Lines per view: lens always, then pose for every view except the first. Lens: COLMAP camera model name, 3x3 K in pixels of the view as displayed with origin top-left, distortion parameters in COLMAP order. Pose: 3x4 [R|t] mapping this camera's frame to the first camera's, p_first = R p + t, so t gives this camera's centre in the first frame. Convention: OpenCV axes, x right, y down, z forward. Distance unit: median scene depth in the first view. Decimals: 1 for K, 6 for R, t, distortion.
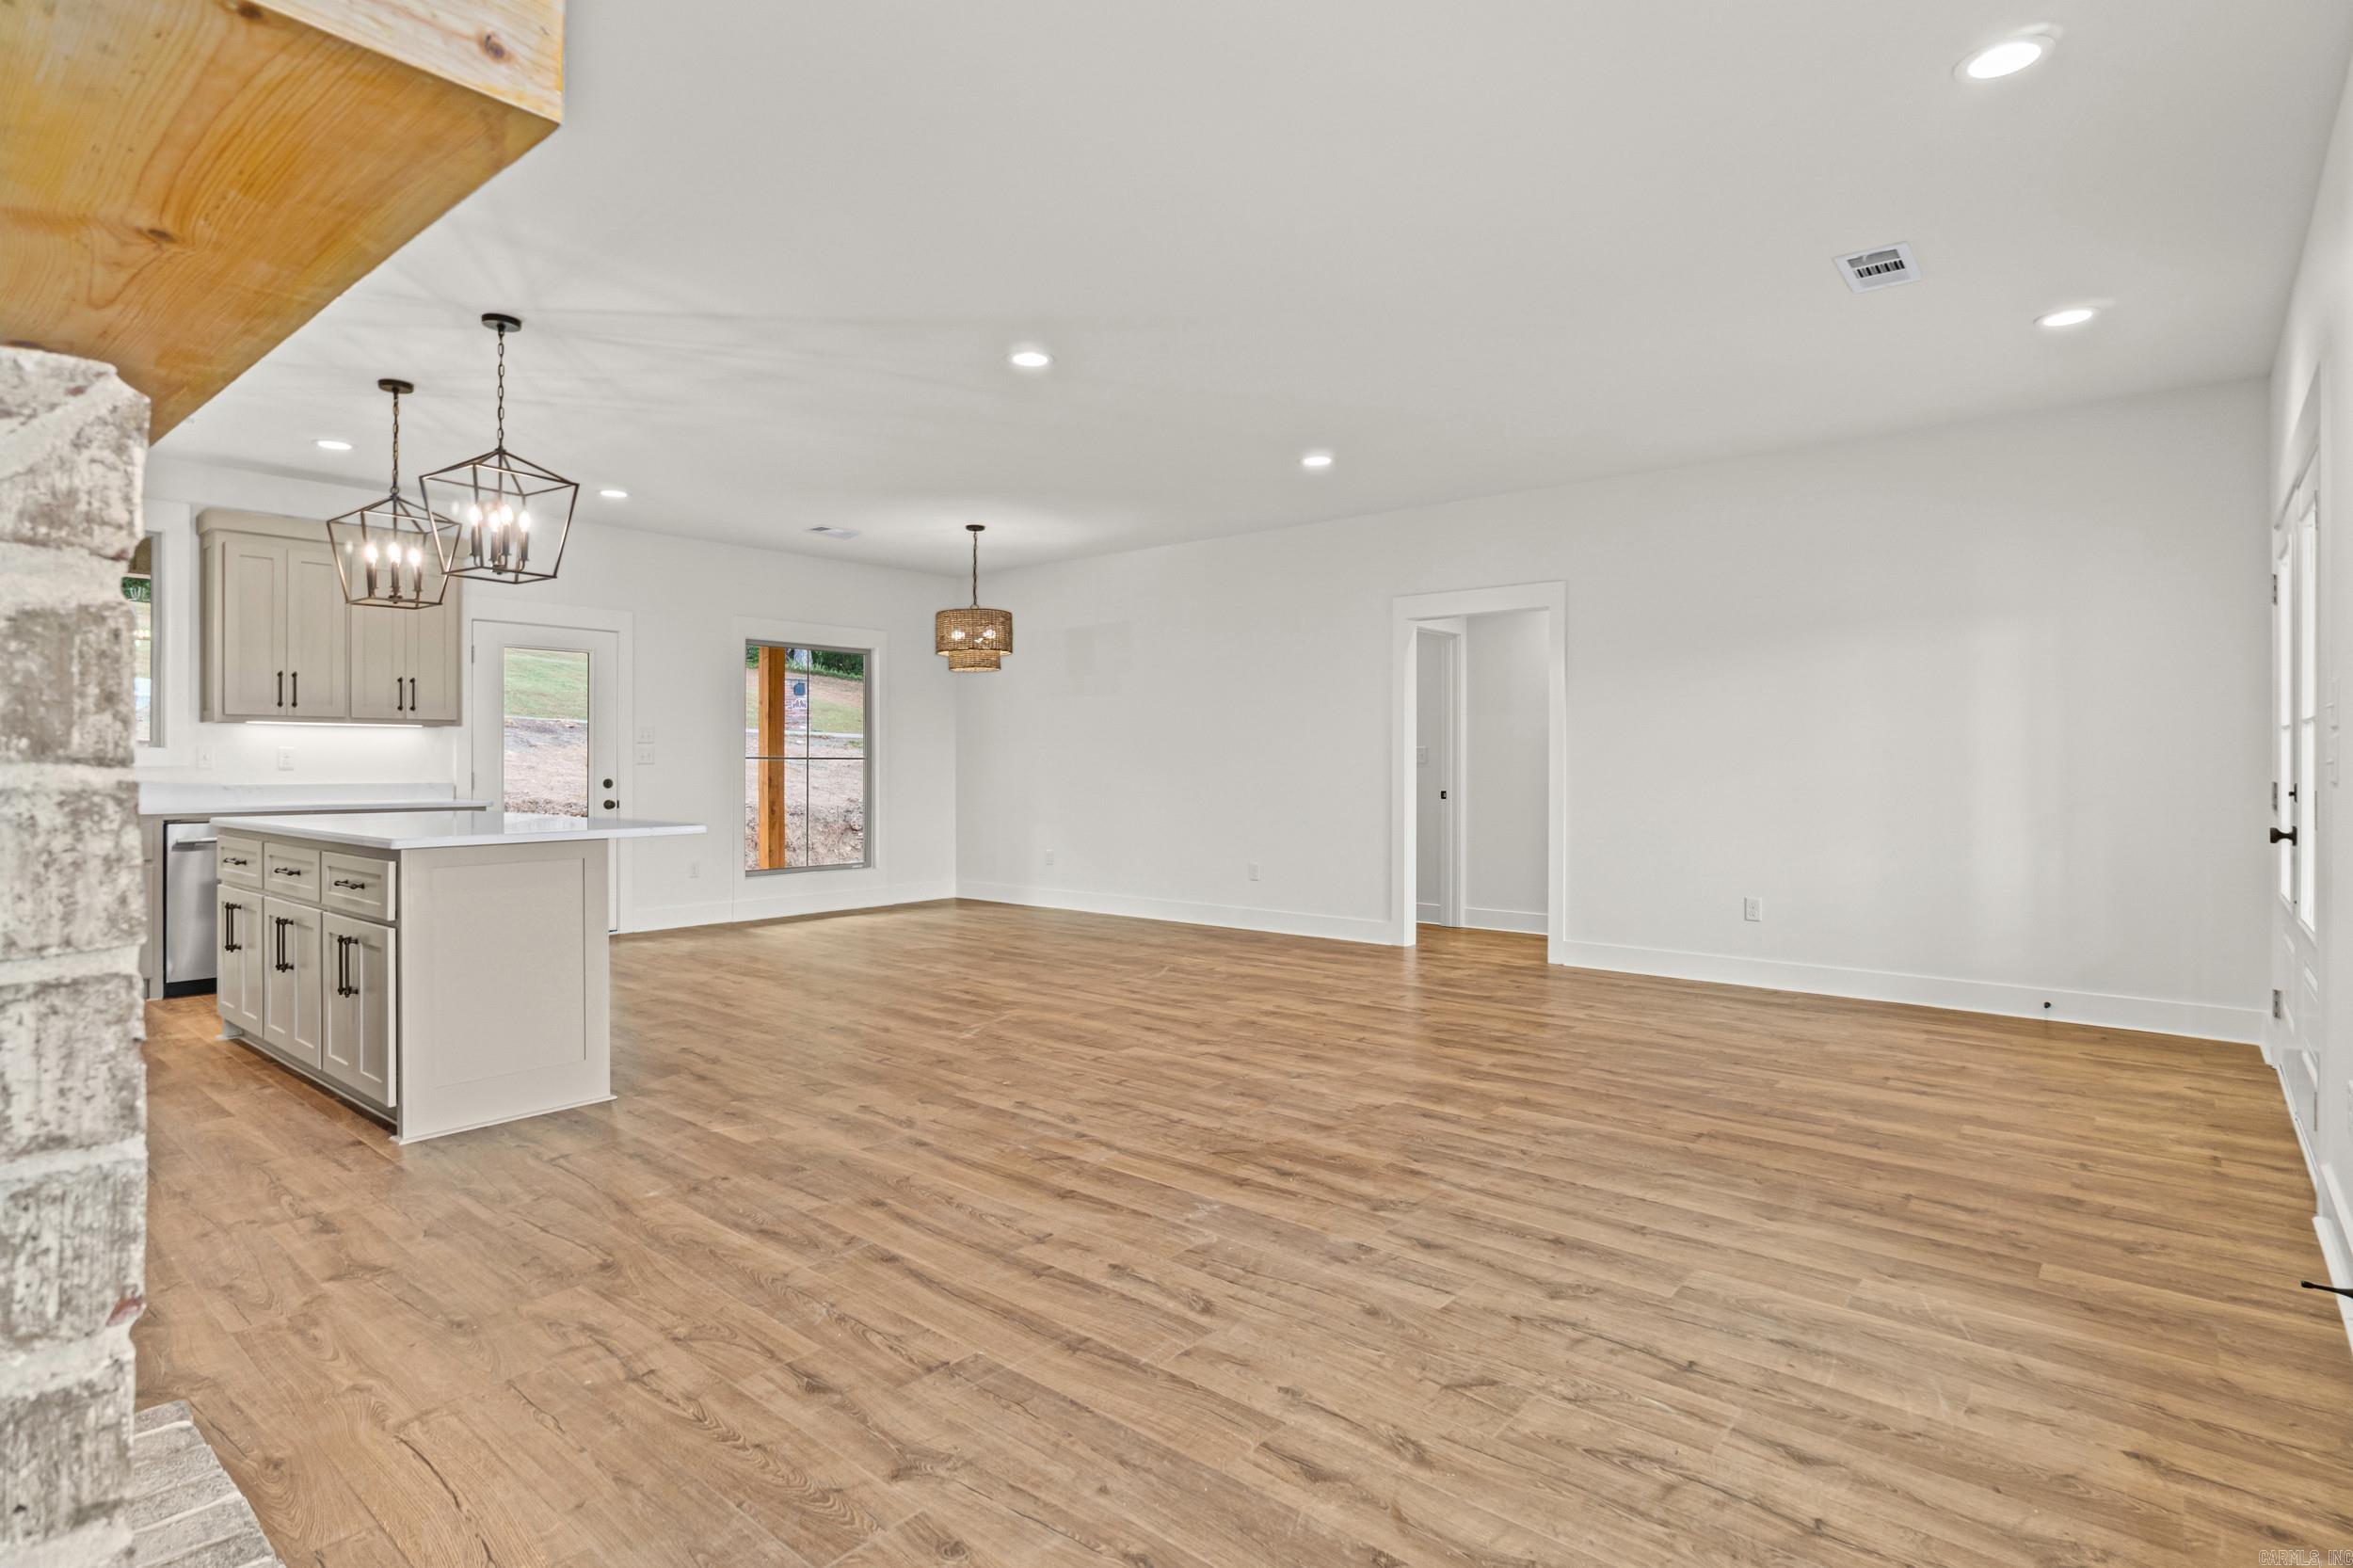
lens RADIAL K [[1201.6, 0, 1158.6], [0, 1201.6, 773.5], [0, 0, 1]] dist [-0.008695, 0.004220]
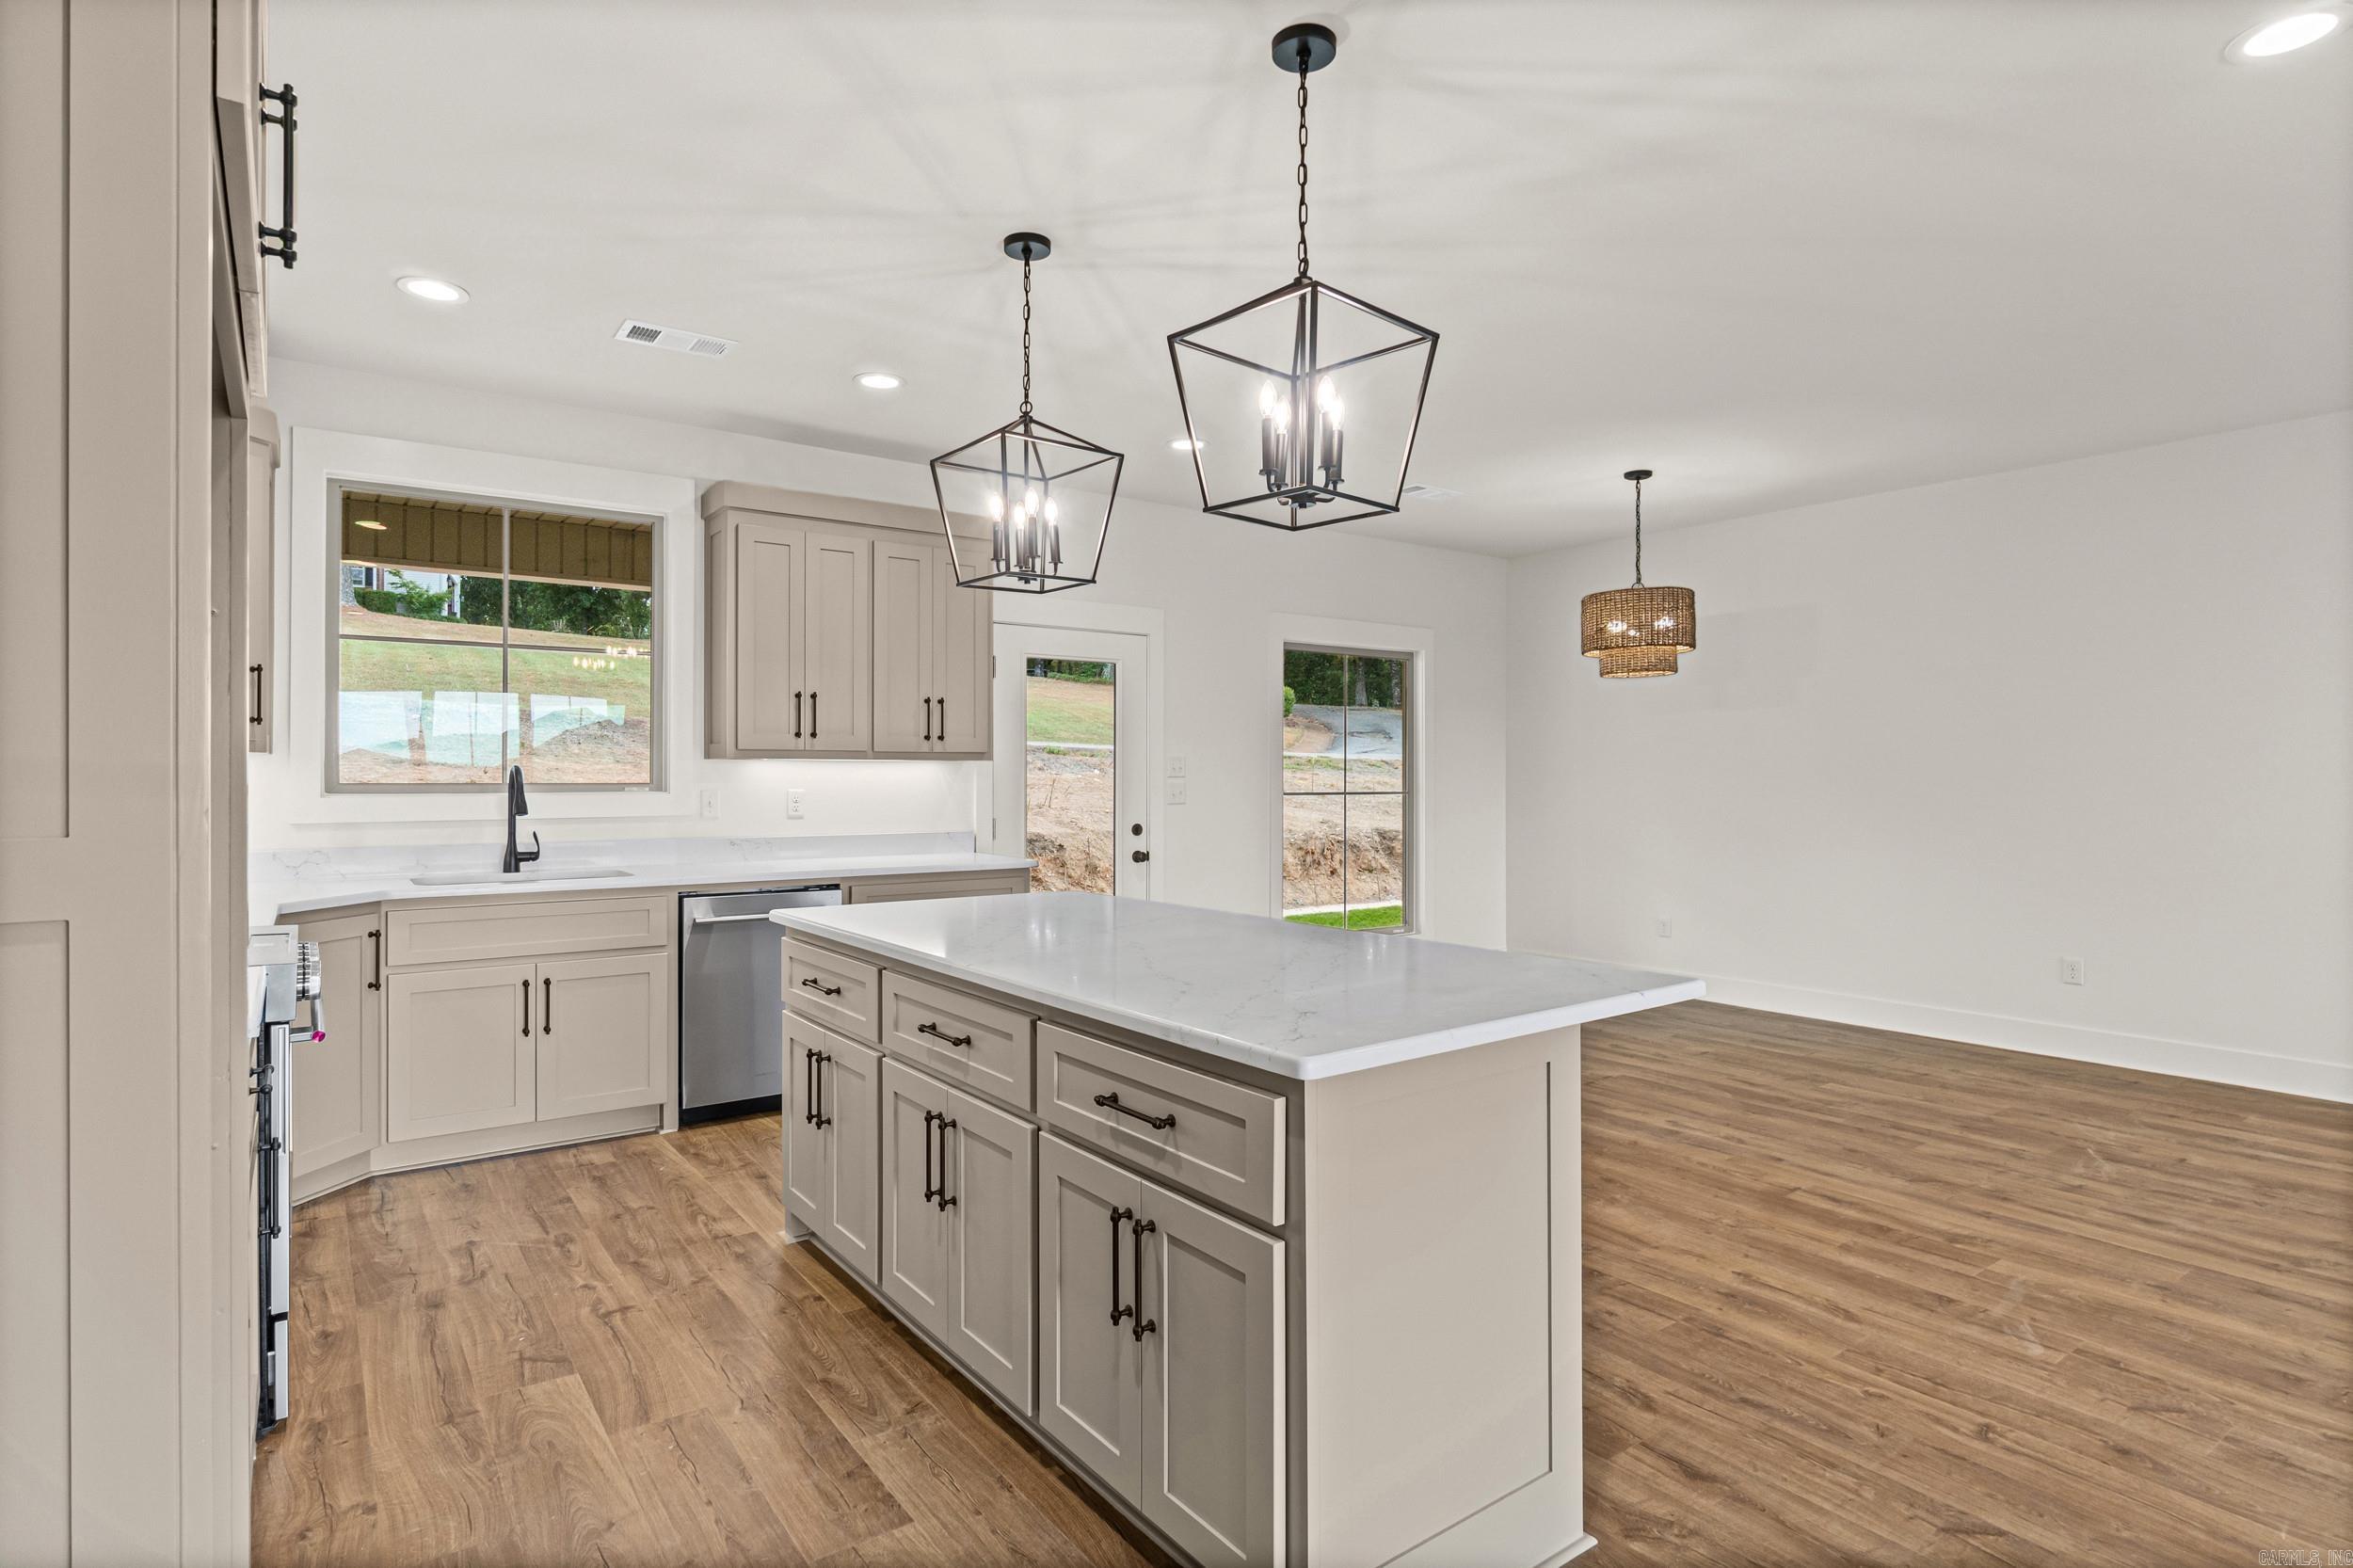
lens RADIAL K [[1201.6, 0, 1167.0], [0, 1201.6, 778.3], [0, 0, 1]] dist [-0.008695, 0.004220]
pose [[0.973312, -0.000516, -0.229484, -0.310130], [-0.000477, 0.999991, -0.004272, -0.025703], [0.229484, 0.004268, 0.973303, 0.290213]]
